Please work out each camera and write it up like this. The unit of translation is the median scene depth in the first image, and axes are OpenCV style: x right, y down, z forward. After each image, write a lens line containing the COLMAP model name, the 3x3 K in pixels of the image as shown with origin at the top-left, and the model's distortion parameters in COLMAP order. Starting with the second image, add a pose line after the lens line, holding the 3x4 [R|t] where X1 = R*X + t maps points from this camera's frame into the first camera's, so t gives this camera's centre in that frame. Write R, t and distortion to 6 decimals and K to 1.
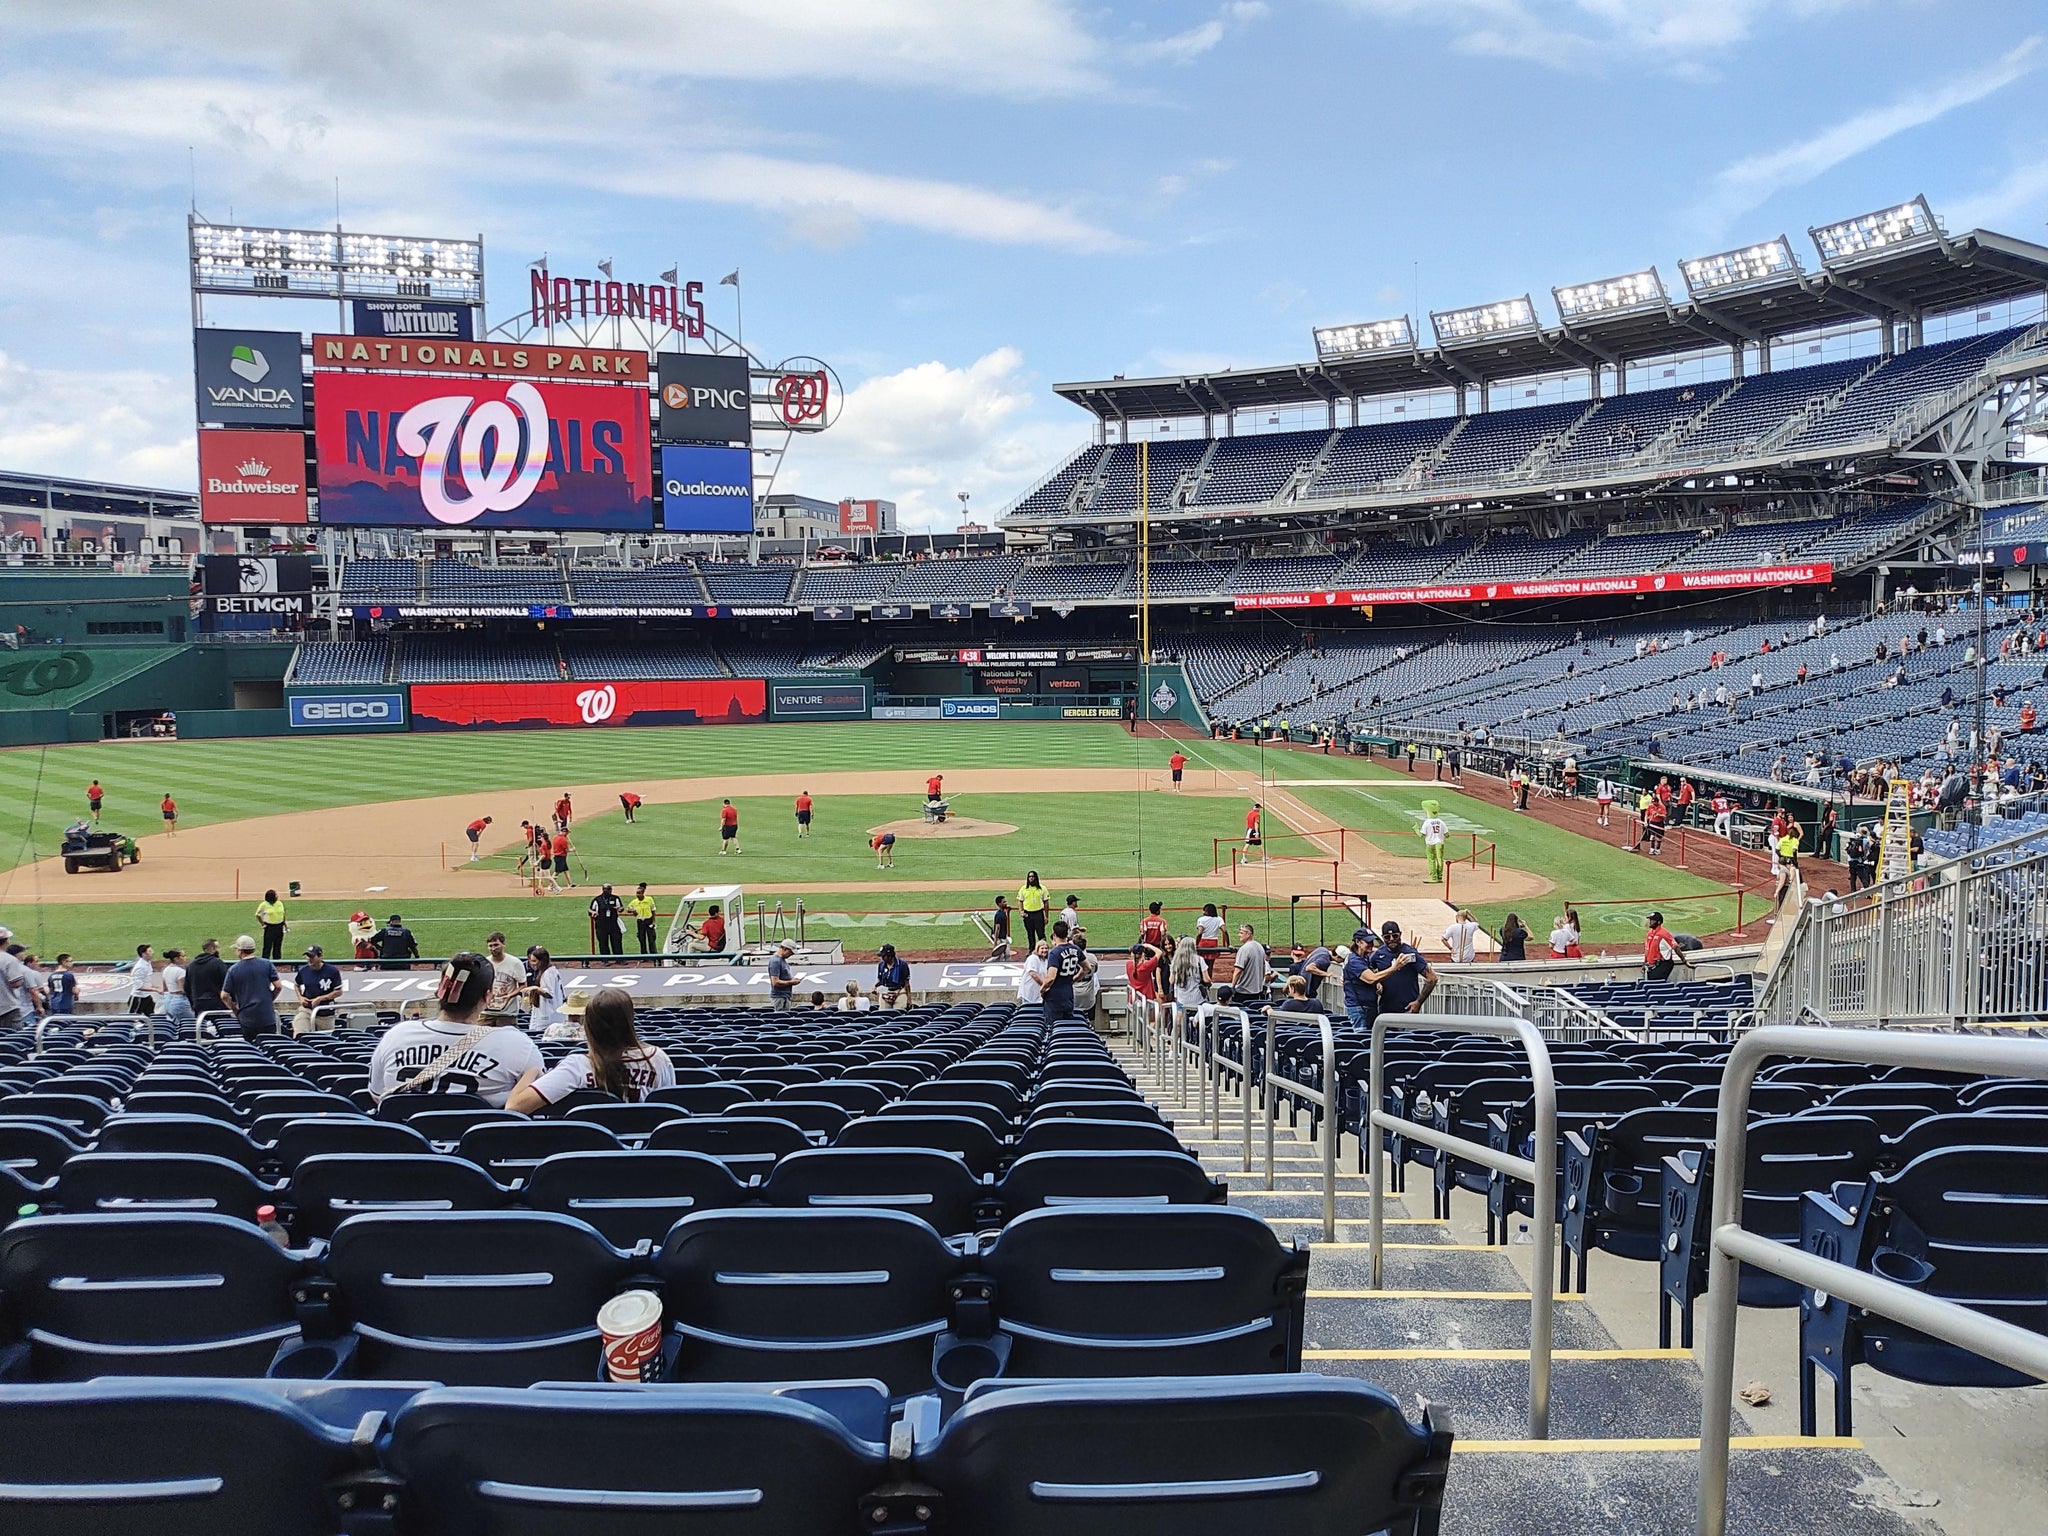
lens RADIAL K [[1509.5, 0, 1045.9], [0, 1509.5, 764.8], [0, 0, 1]] dist [0.121085, -0.272304]
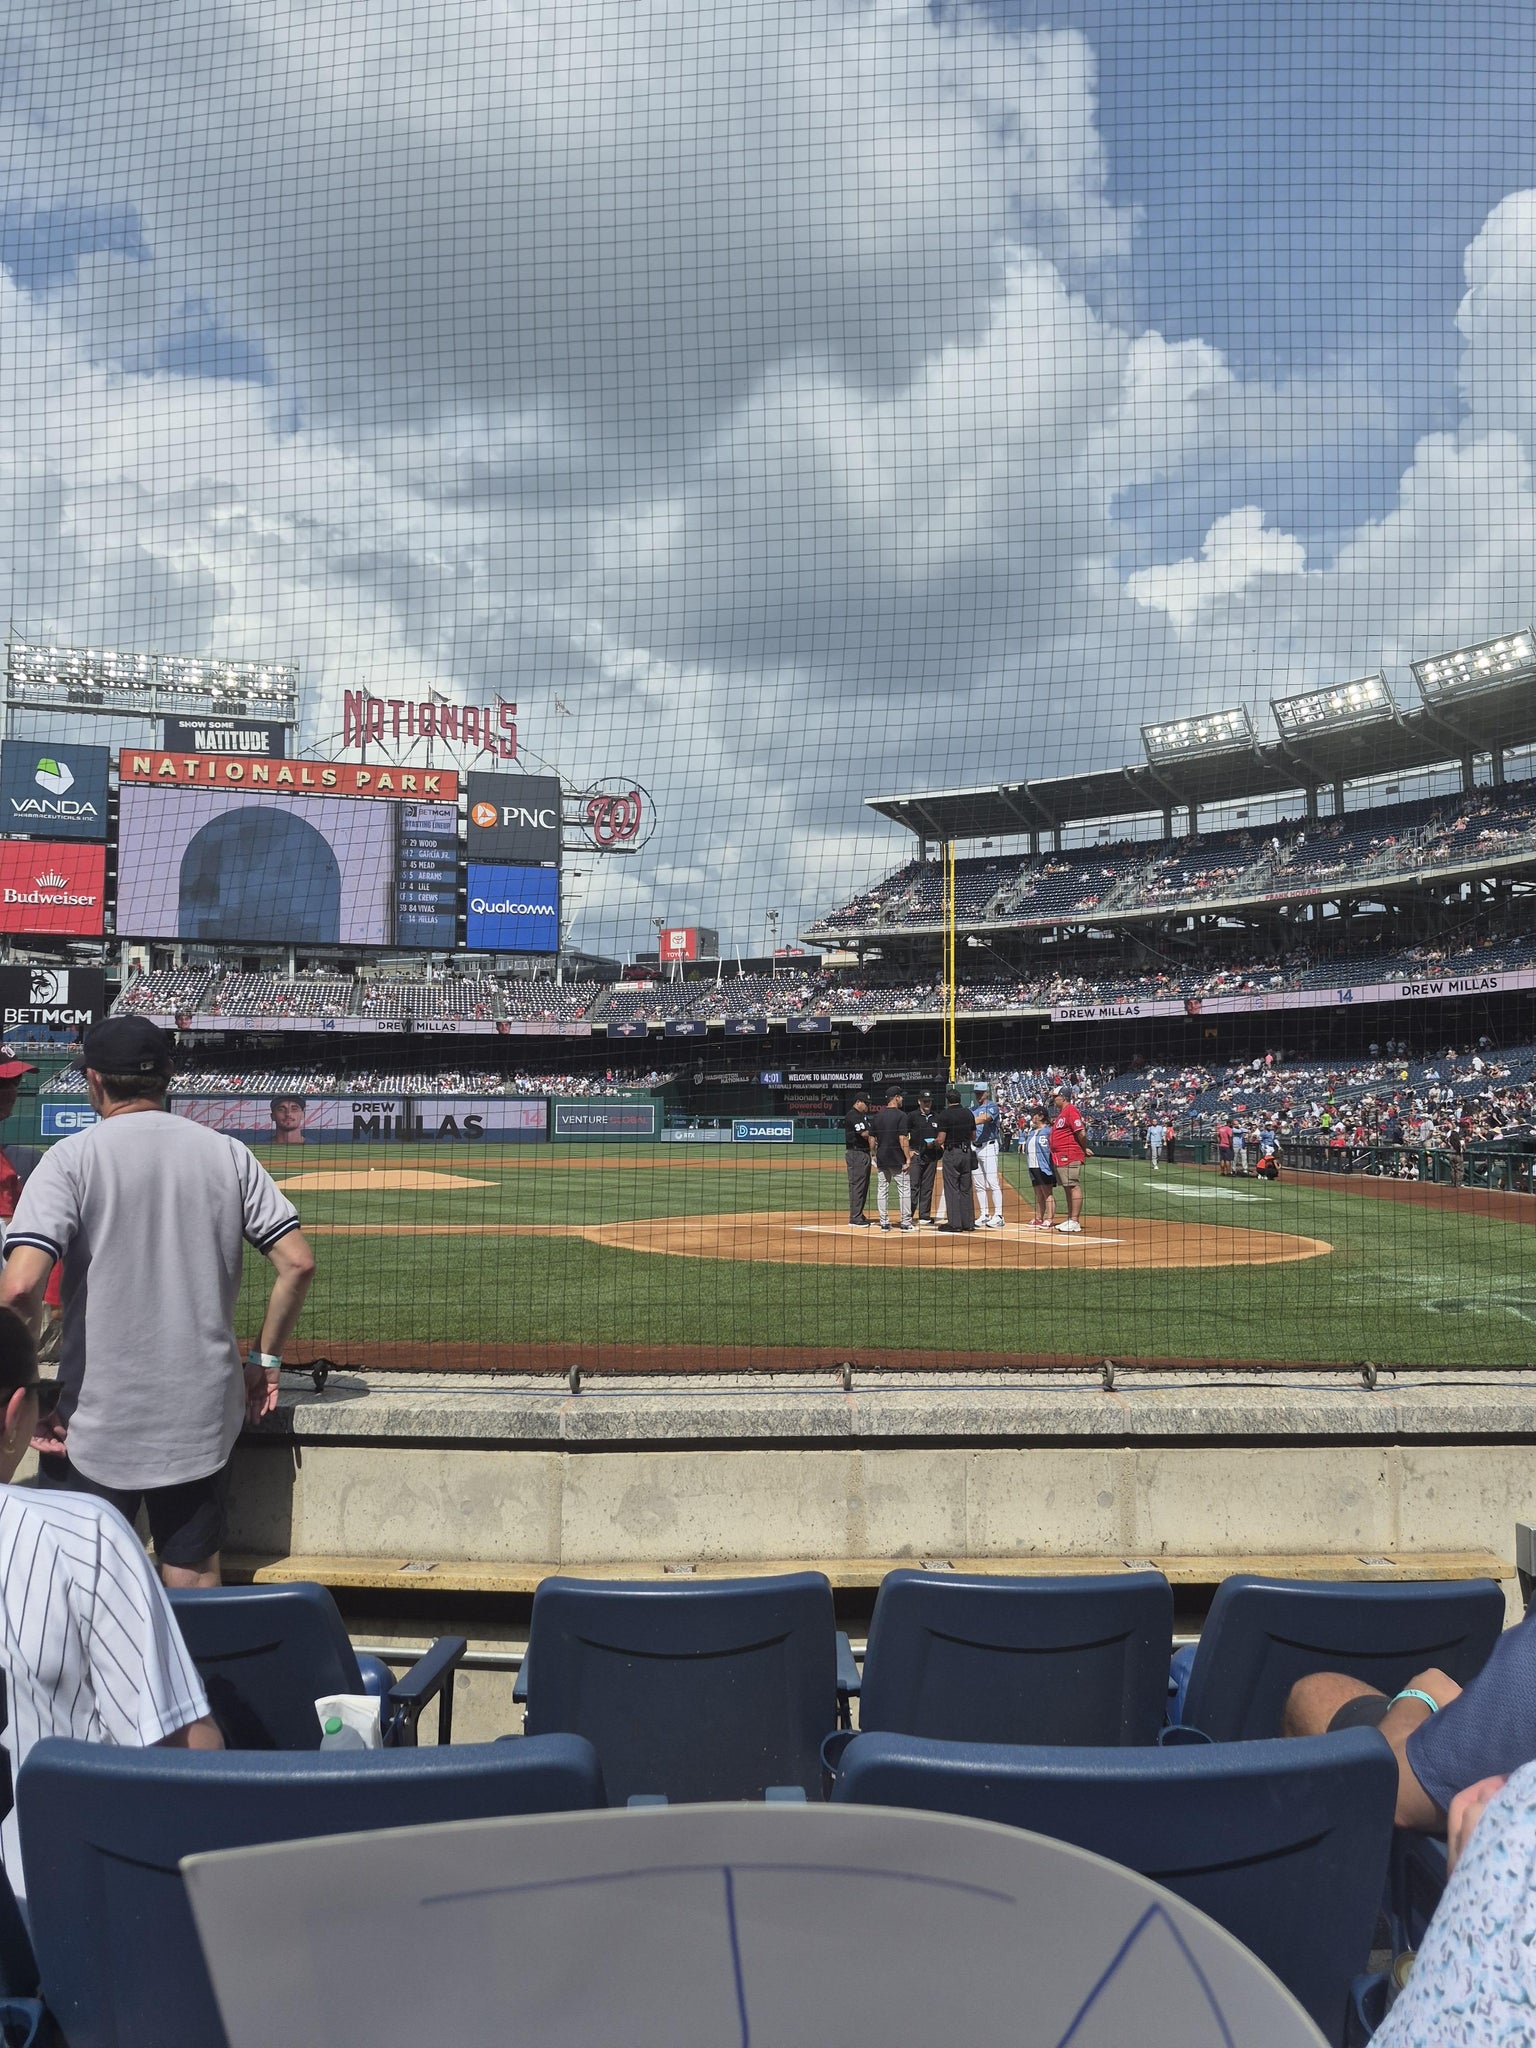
lens RADIAL K [[1388.8, 0, 777.5], [0, 1388.8, 1043.5], [0, 0, 1]] dist [0.141120, -0.234732]
pose [[0.992959, 0.007930, -0.118192, 0.057070], [-0.023423, 0.991201, -0.130279, 0.019763], [0.116118, 0.132130, 0.984408, 0.155335]]
